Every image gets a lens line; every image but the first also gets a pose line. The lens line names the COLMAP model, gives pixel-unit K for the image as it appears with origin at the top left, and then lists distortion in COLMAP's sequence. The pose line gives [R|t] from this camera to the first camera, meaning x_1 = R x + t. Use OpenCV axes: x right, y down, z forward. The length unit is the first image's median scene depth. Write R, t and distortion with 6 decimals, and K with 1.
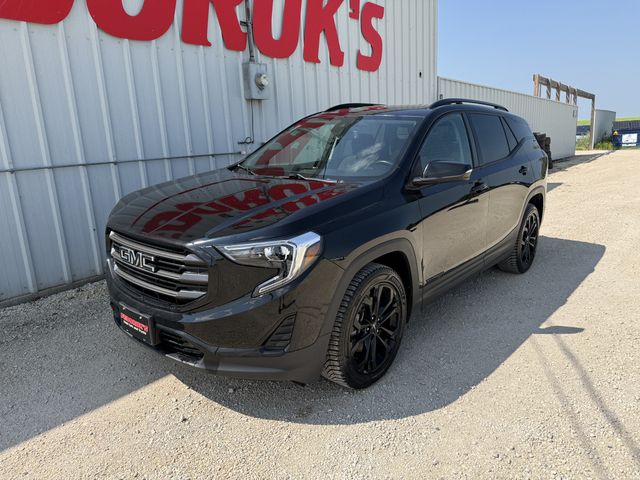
lens RADIAL K [[449.6, 0, 323.9], [0, 449.6, 239.1], [0, 0, 1]] dist [0.005915, -0.025335]
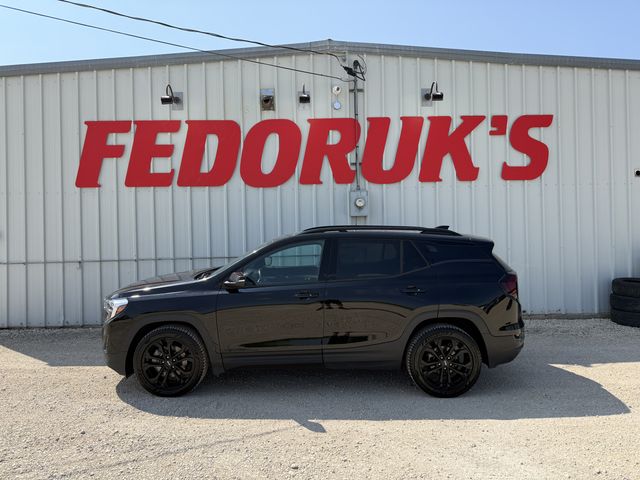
lens RADIAL K [[449.6, 0, 318.5], [0, 449.6, 238.1], [0, 0, 1]] dist [0.005915, -0.025335]
pose [[0.652957, 0.038424, -0.756420, 0.809771], [-0.175202, 0.979287, -0.101493, -0.097917], [0.736852, 0.198797, 0.646165, 0.073216]]
